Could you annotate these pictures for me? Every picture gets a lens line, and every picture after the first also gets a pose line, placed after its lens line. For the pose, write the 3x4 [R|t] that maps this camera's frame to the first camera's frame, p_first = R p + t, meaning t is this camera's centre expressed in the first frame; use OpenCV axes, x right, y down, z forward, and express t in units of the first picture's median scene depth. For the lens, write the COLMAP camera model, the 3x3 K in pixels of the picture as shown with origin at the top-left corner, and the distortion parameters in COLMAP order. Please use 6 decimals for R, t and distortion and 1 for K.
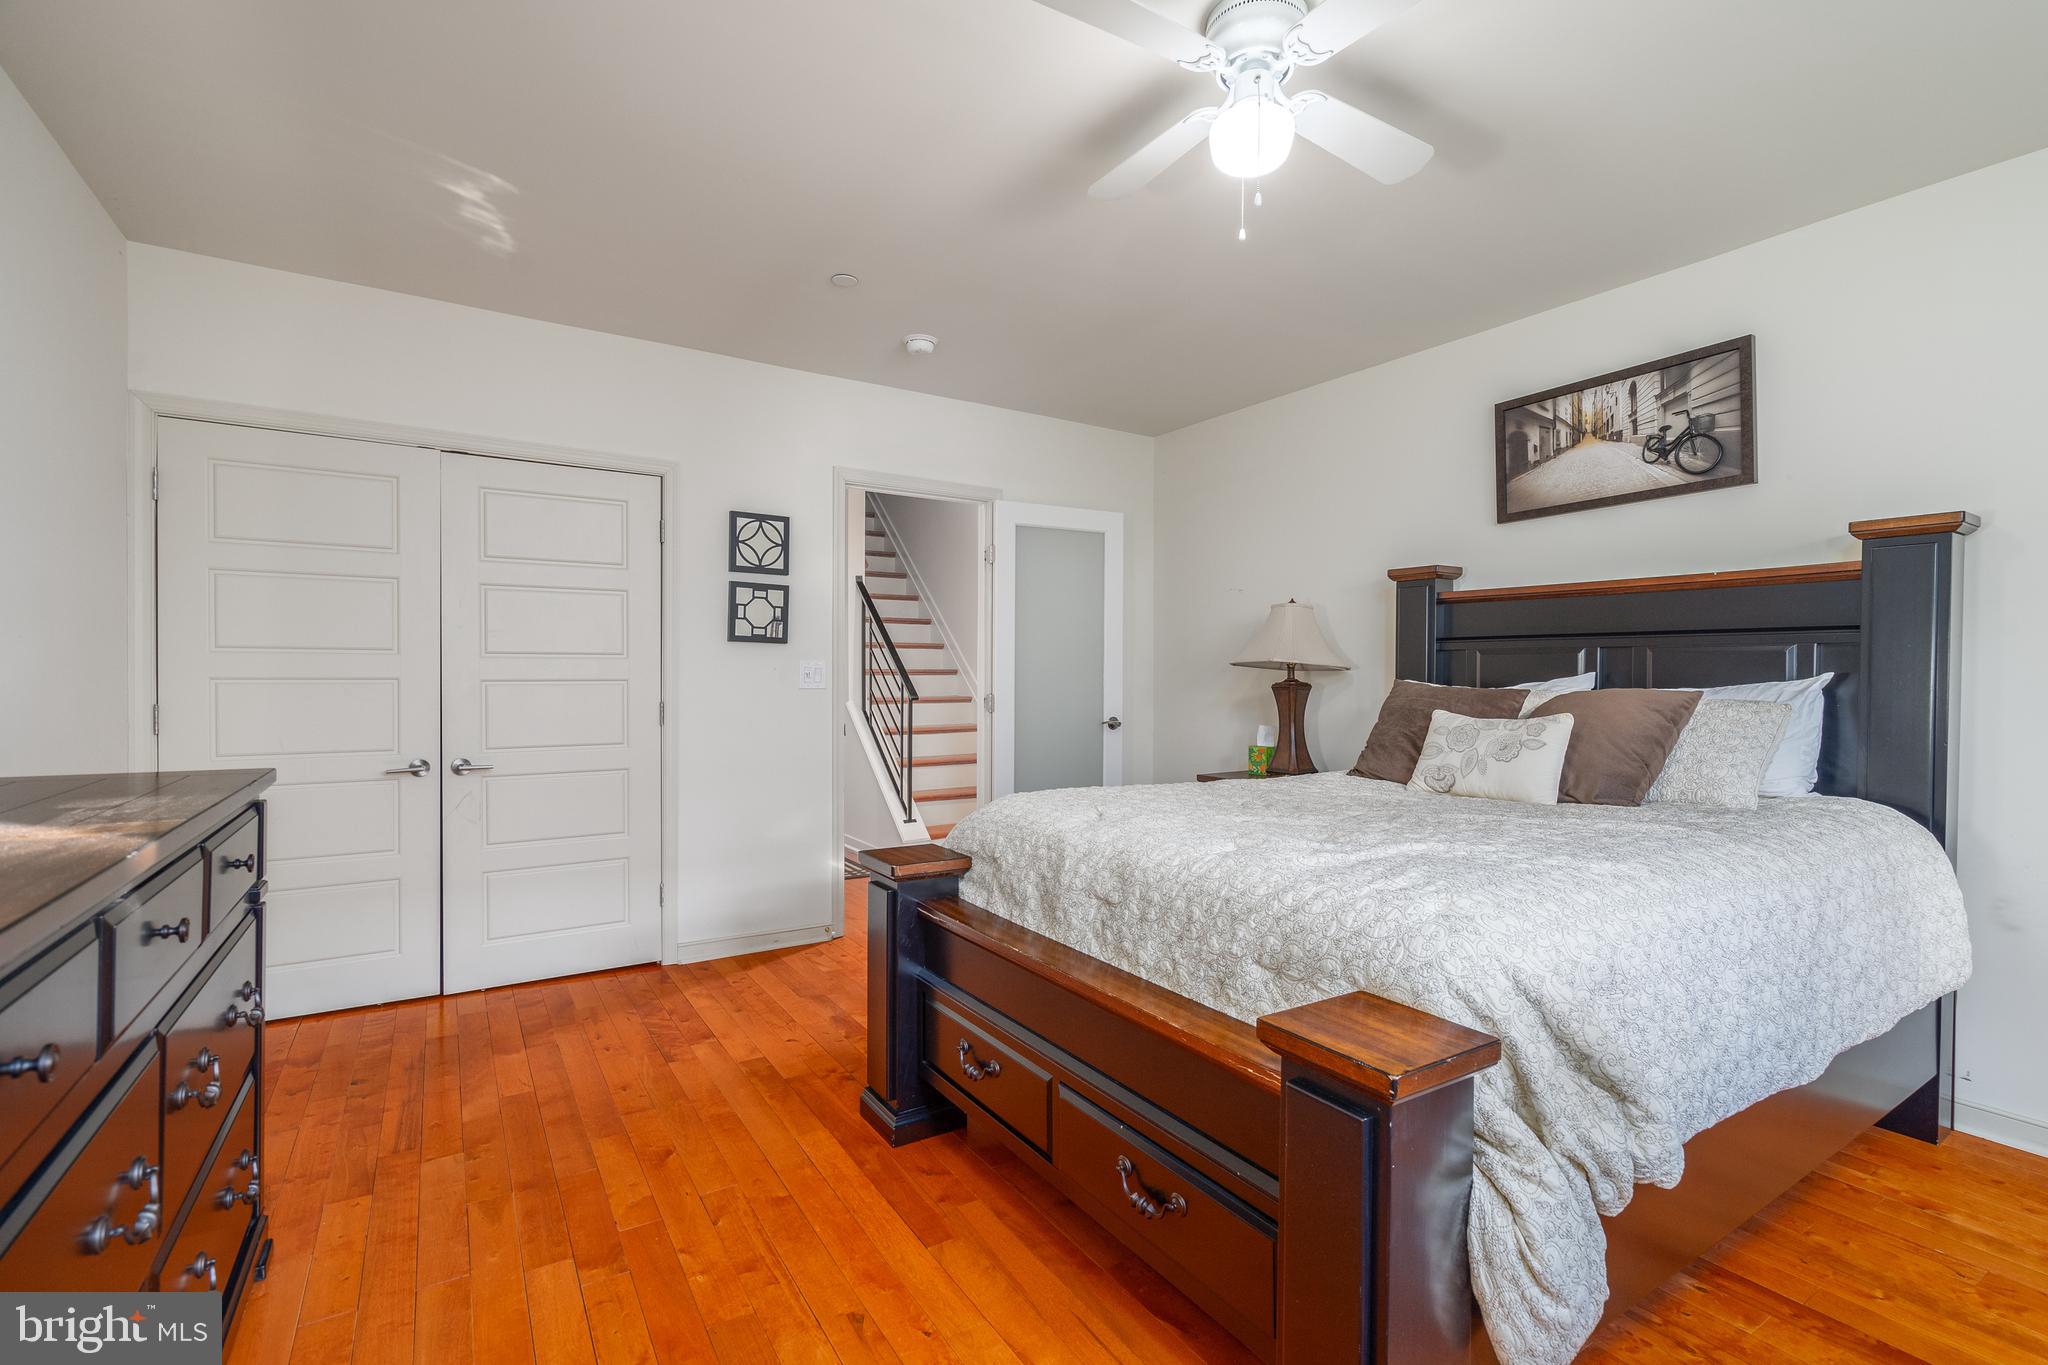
lens RADIAL K [[936.5, 0, 1030.9], [0, 936.5, 680.9], [0, 0, 1]] dist [-0.004585, 0.002298]
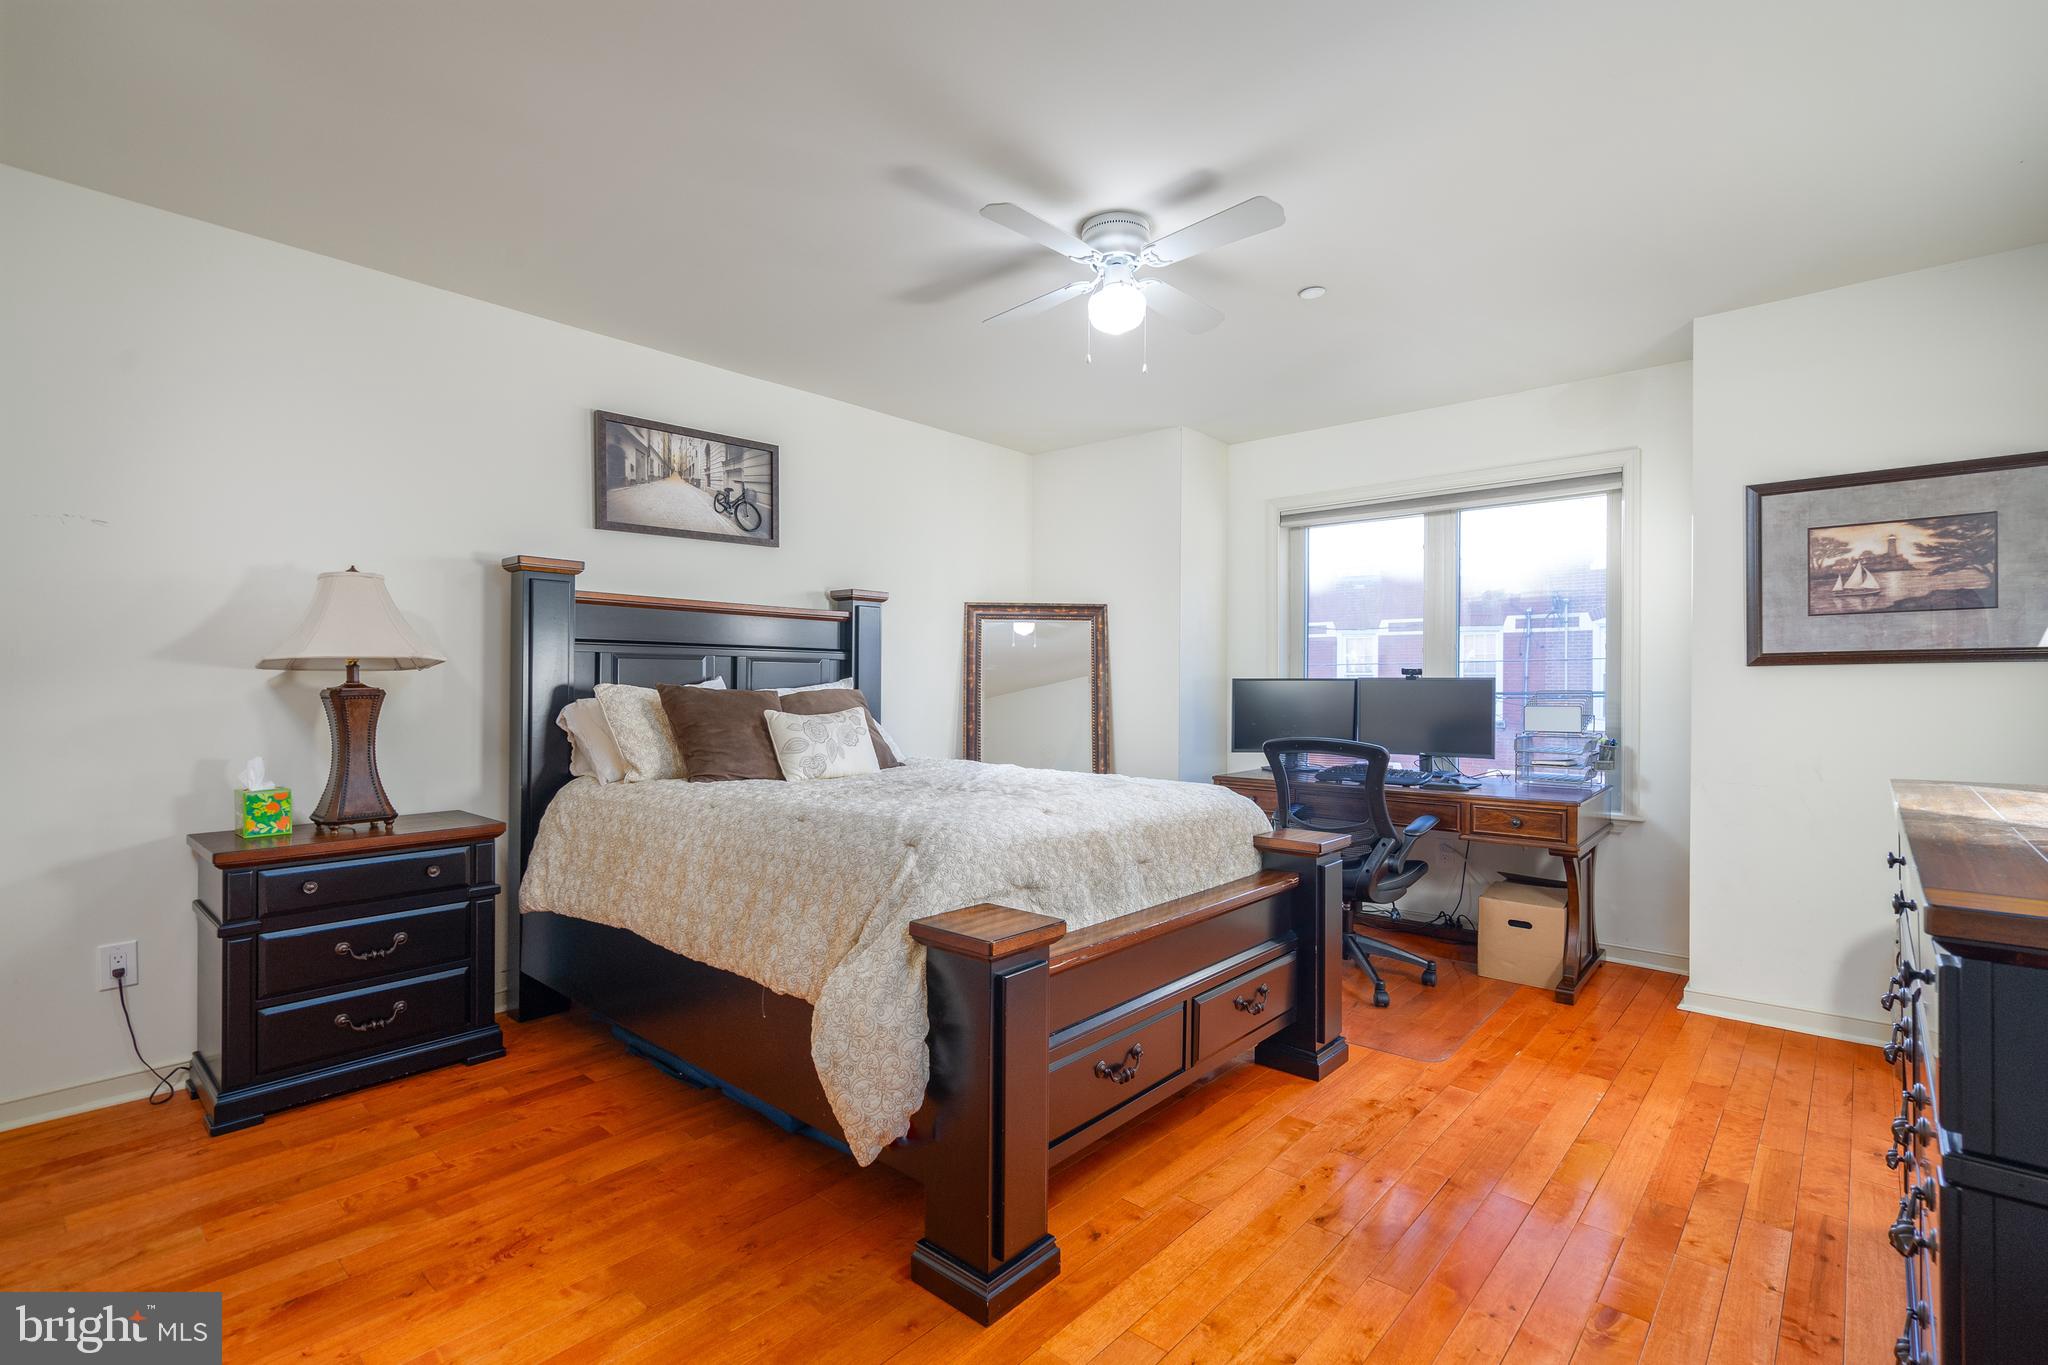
lens RADIAL K [[936.5, 0, 1030.3], [0, 936.5, 679.4], [0, 0, 1]] dist [-0.004585, 0.002298]
pose [[-0.279631, -0.004720, 0.960096, -0.689811], [-0.000218, 0.999988, 0.004852, -0.010663], [-0.960108, 0.001148, -0.279629, 0.948236]]
